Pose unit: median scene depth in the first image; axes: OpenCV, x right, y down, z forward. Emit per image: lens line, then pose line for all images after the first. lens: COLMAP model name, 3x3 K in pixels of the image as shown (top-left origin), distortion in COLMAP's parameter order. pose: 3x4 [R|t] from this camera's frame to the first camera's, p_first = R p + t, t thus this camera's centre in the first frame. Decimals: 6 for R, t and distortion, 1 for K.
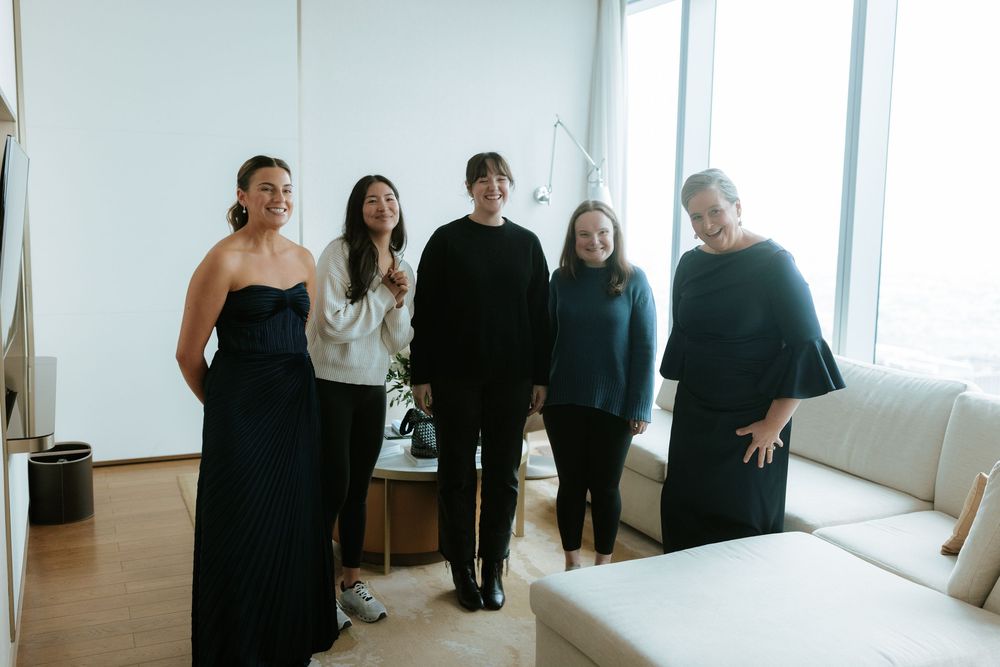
lens RADIAL K [[982.3, 0, 500.0], [0, 982.3, 333.5], [0, 0, 1]] dist [0.003158, 0.021173]
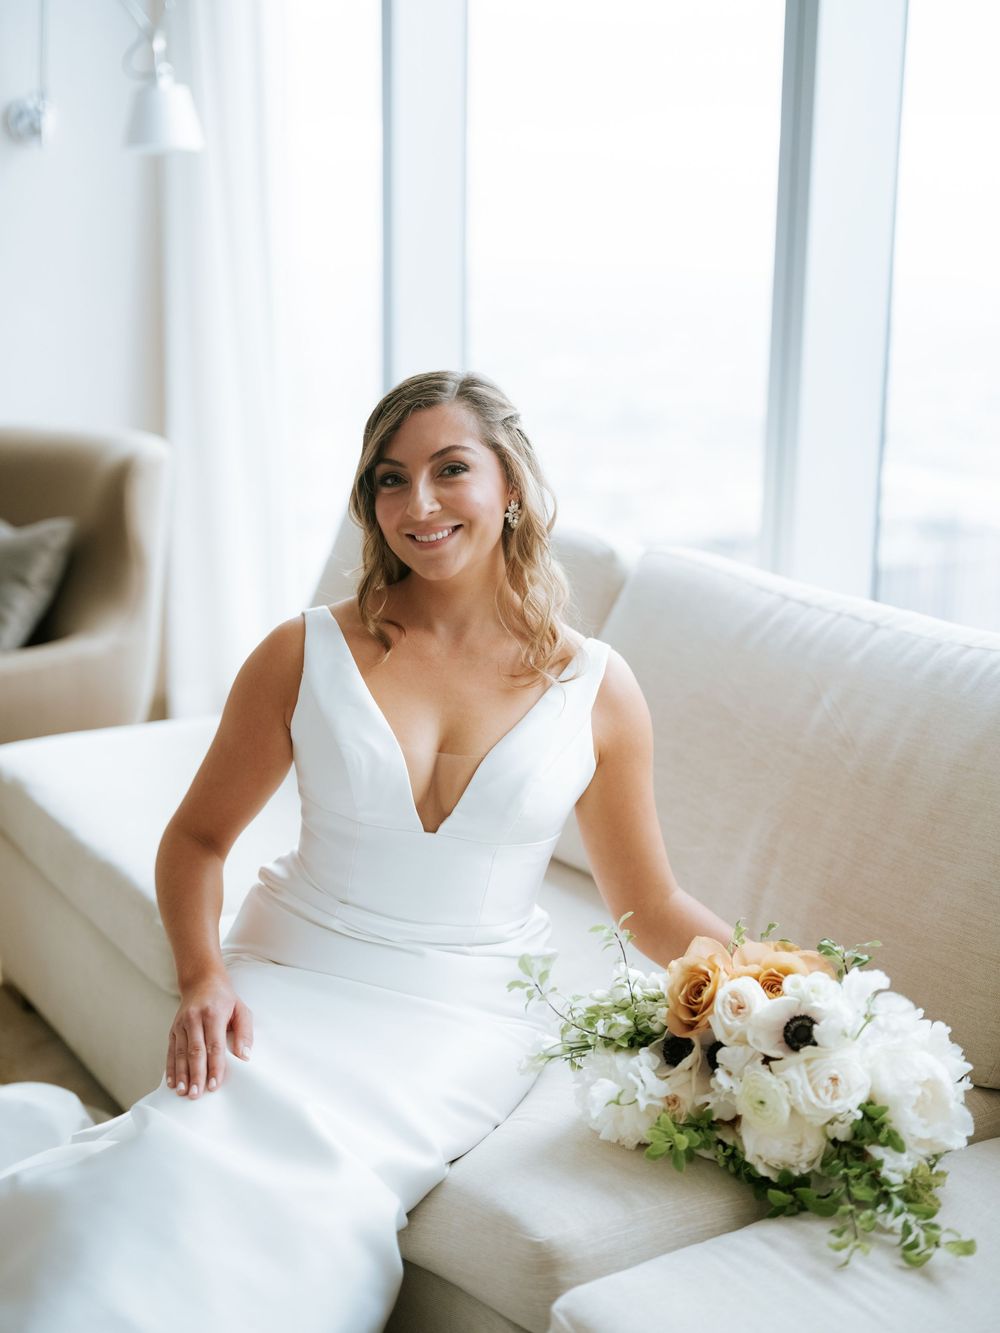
lens RADIAL K [[1812.0, 0, 500.0], [0, 1812.0, 666.5], [0, 0, 1]] dist [0.076408, -0.006948]
pose [[0.992440, -0.036802, 0.117080, 0.550370], [0.024867, 0.994493, 0.101814, -0.017746], [-0.120182, -0.098133, 0.987890, 1.197961]]
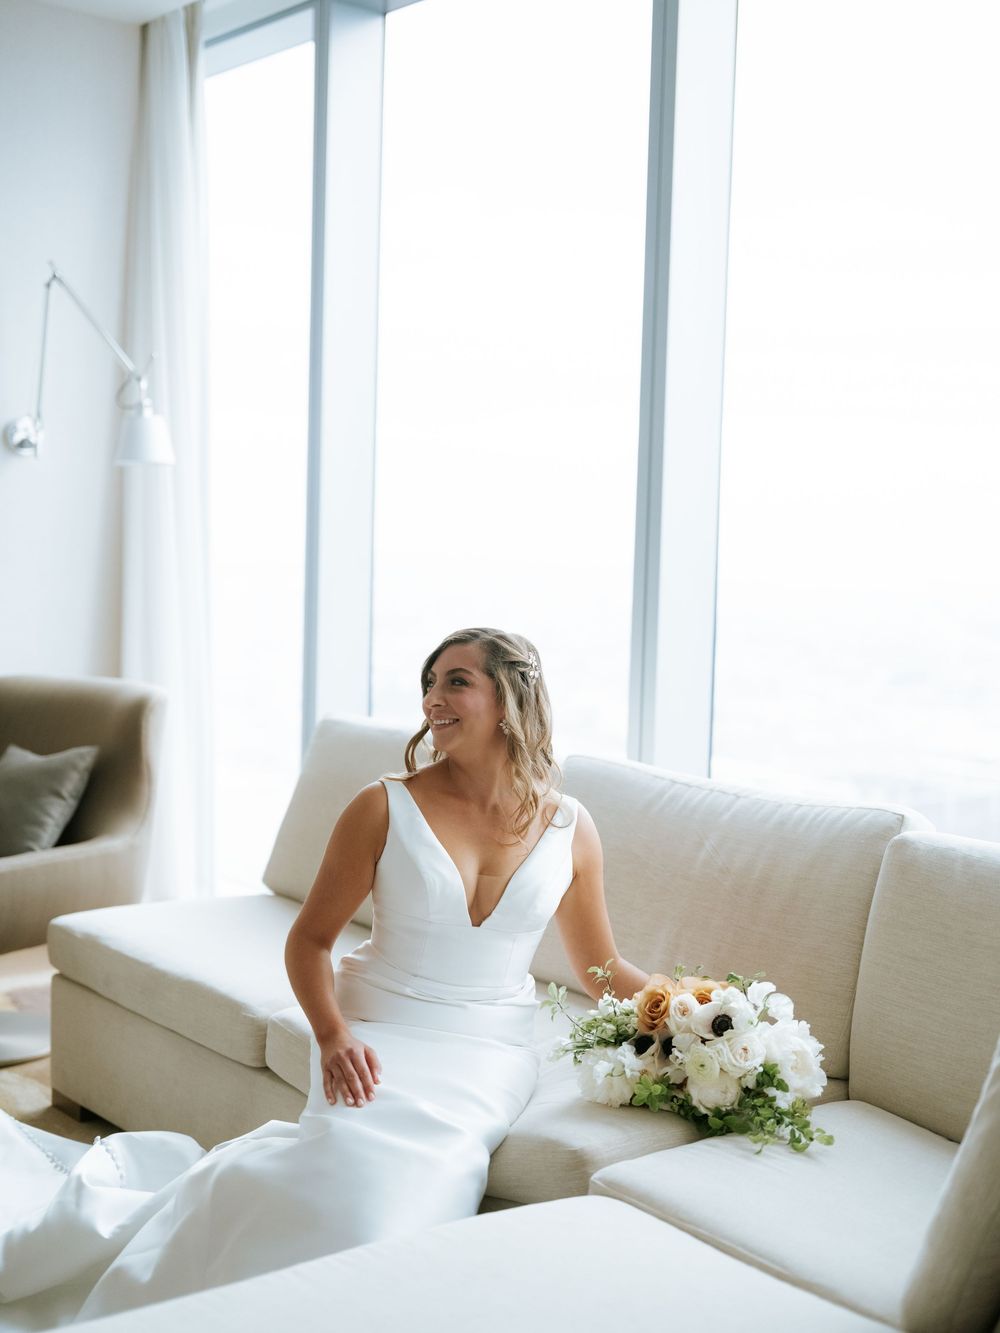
lens RADIAL K [[1722.4, 0, 500.0], [0, 1722.4, 666.5], [0, 0, 1]] dist [0.100547, -0.007930]
pose [[0.969530, -0.011619, 0.244699, 0.223104], [0.023544, 0.998670, -0.045865, 0.035688], [-0.243840, 0.050229, 0.968514, 0.614689]]
